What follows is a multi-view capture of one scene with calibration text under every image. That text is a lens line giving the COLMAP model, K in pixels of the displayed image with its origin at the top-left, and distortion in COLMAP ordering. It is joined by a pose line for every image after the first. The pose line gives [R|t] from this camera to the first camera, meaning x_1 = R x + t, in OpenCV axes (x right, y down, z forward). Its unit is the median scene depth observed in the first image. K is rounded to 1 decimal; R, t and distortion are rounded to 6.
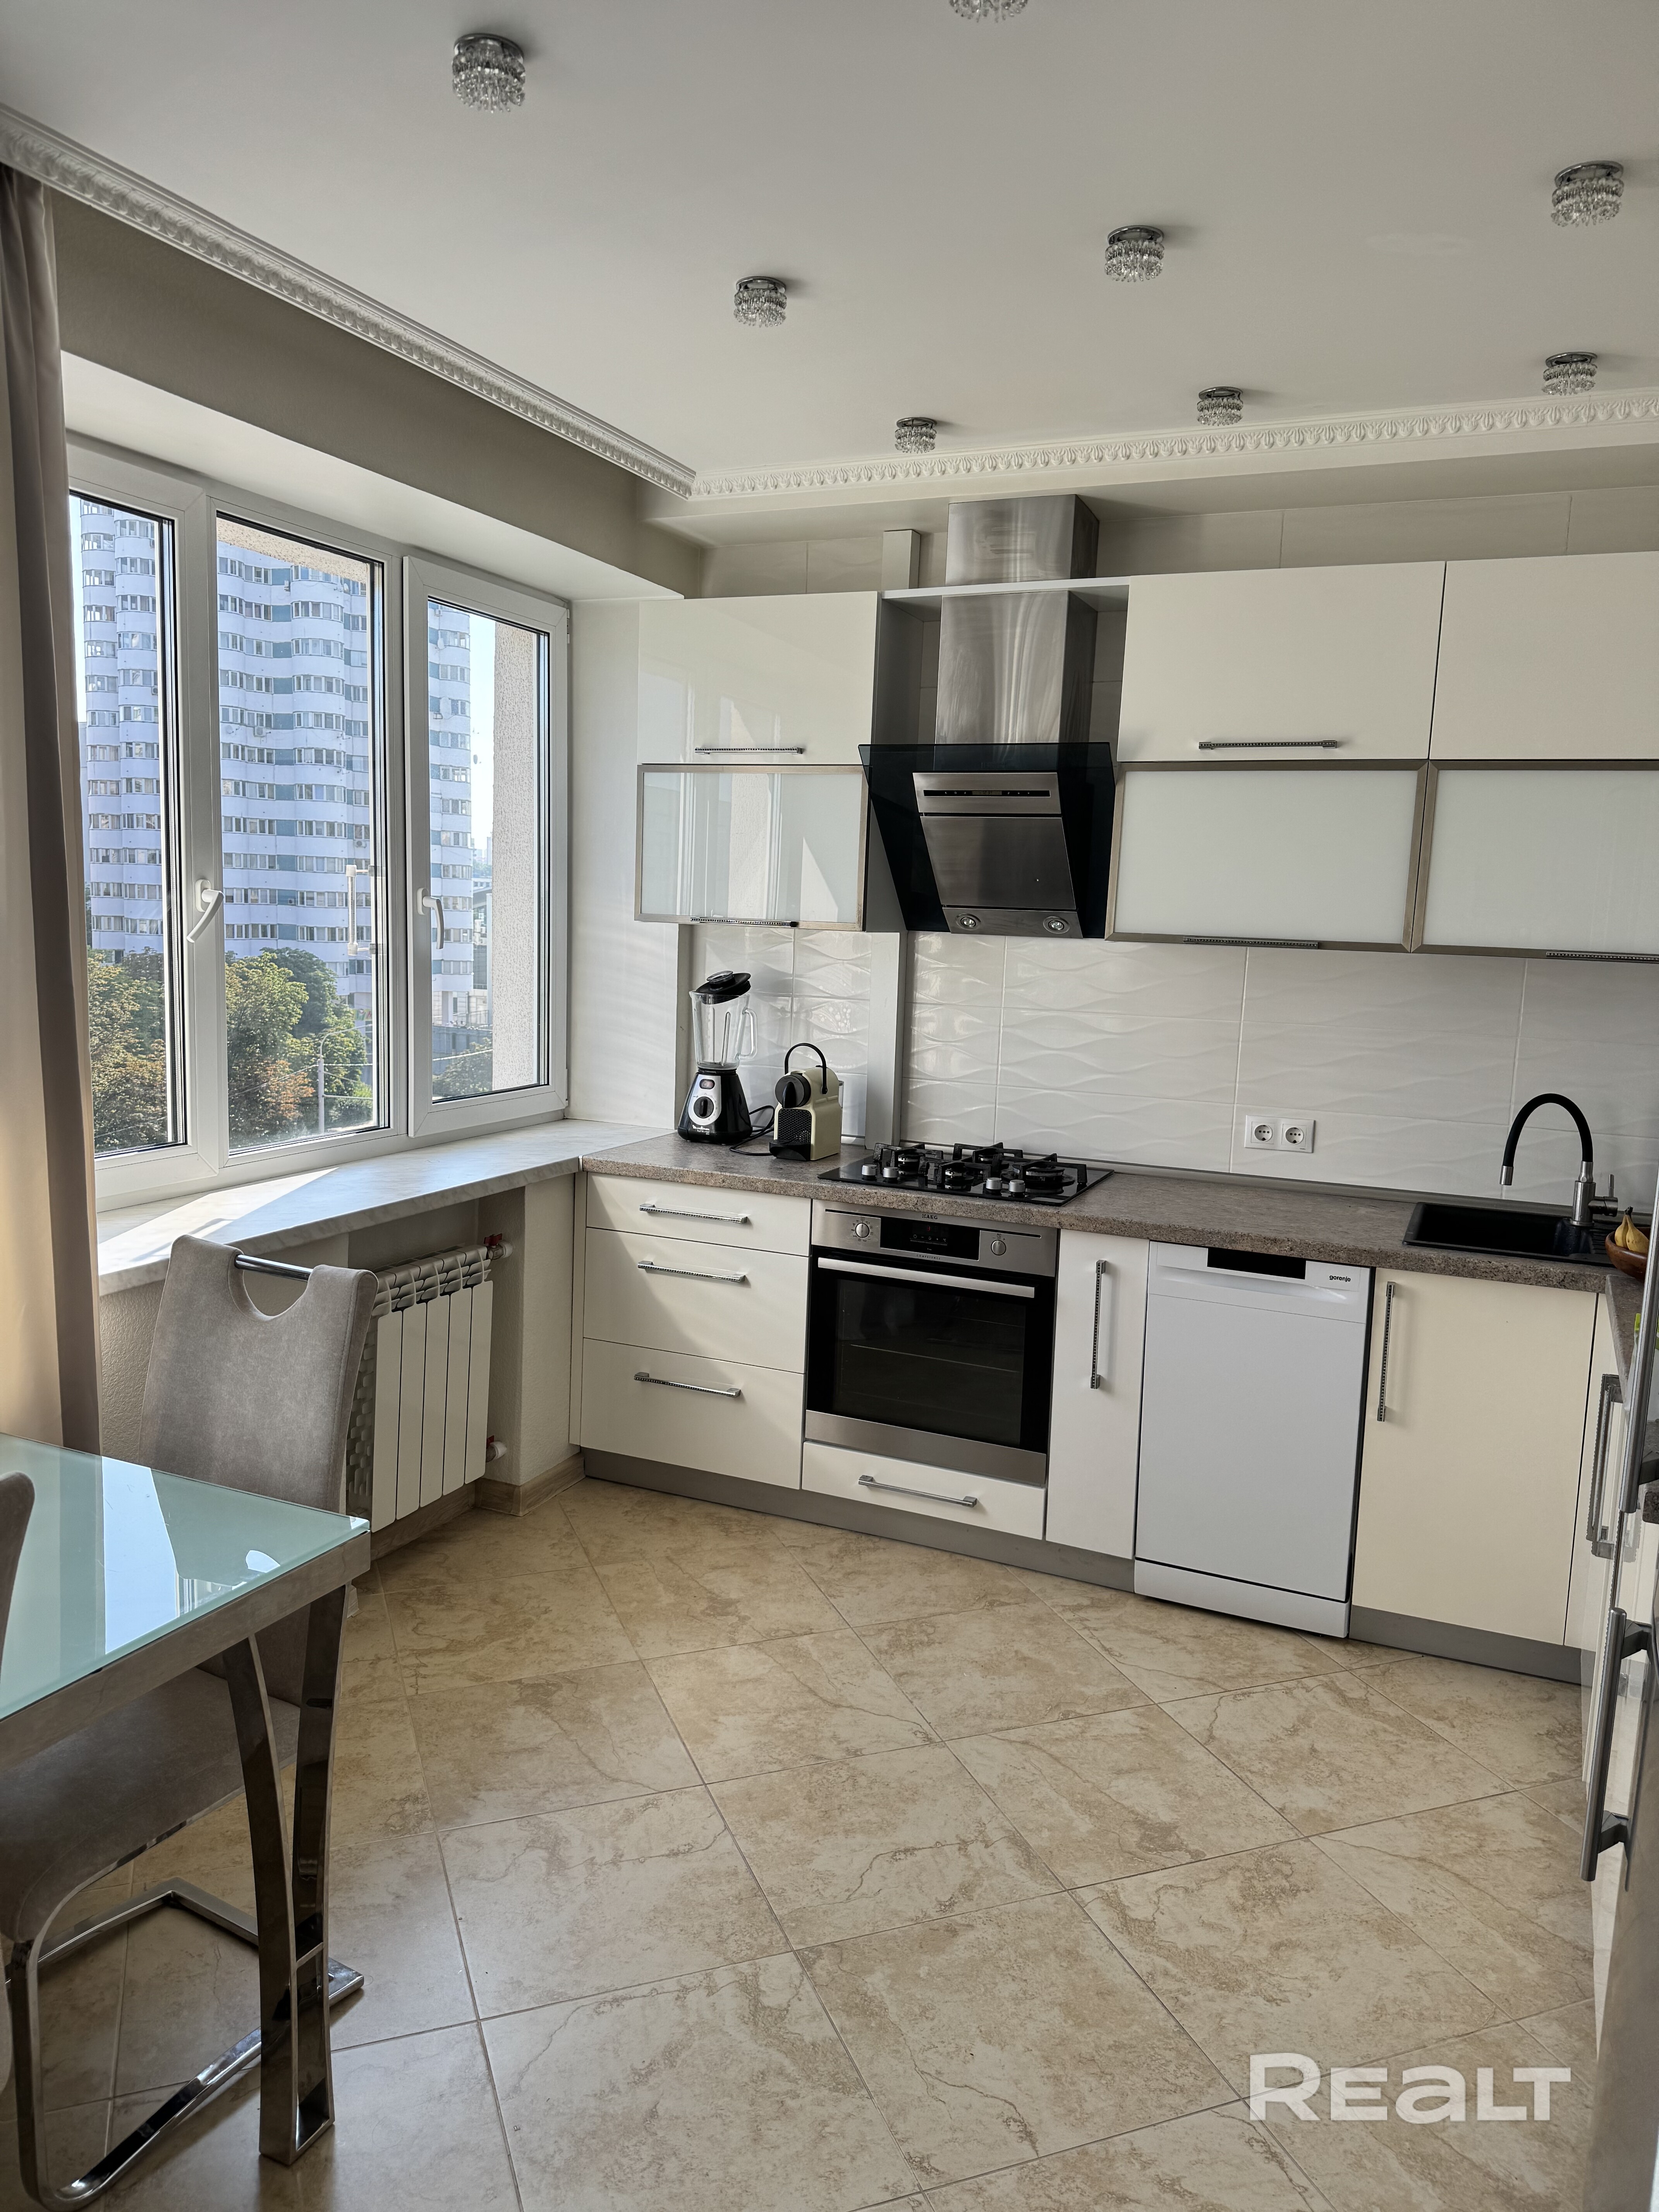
lens RADIAL K [[1570.9, 0, 837.5], [0, 1570.9, 1102.0], [0, 0, 1]] dist [0.028906, -0.056535]
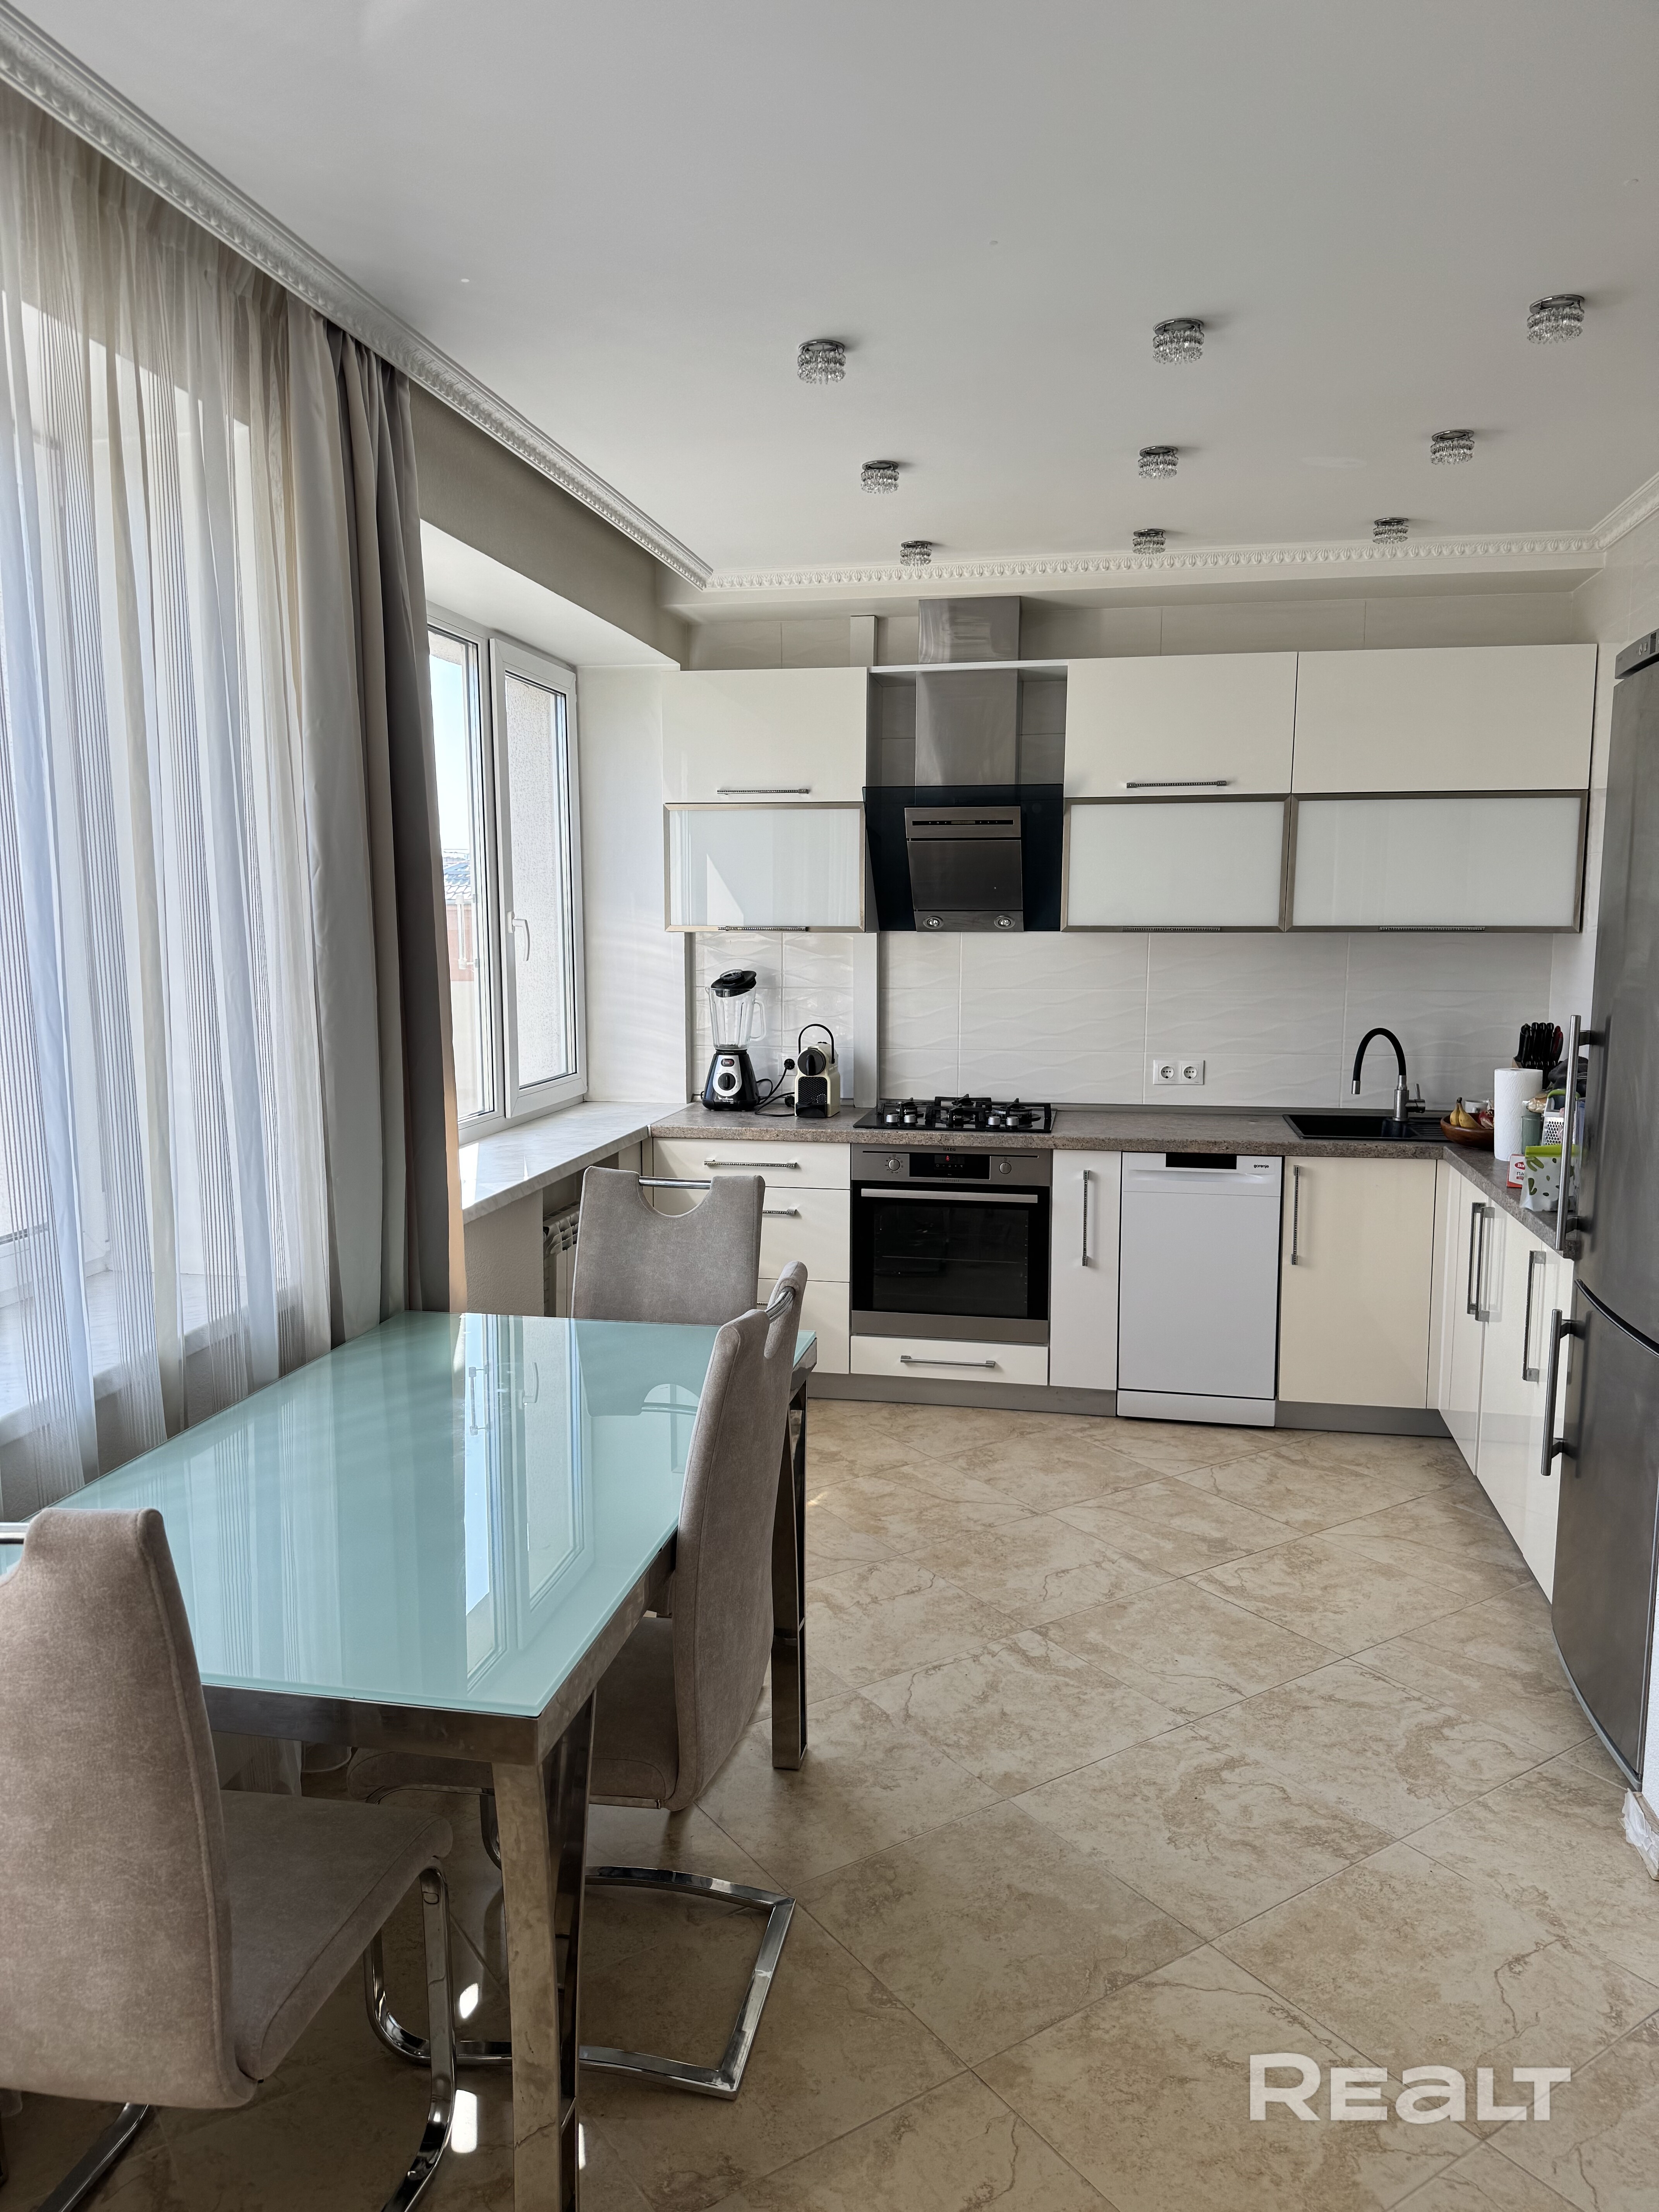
lens RADIAL K [[1570.9, 0, 815.5], [0, 1570.9, 1106.5], [0, 0, 1]] dist [0.028906, -0.056535]
pose [[0.973772, -0.062106, 0.218885, -0.342991], [0.062430, 0.998034, 0.005442, 0.024831], [-0.218793, 0.008366, 0.975735, -0.256412]]
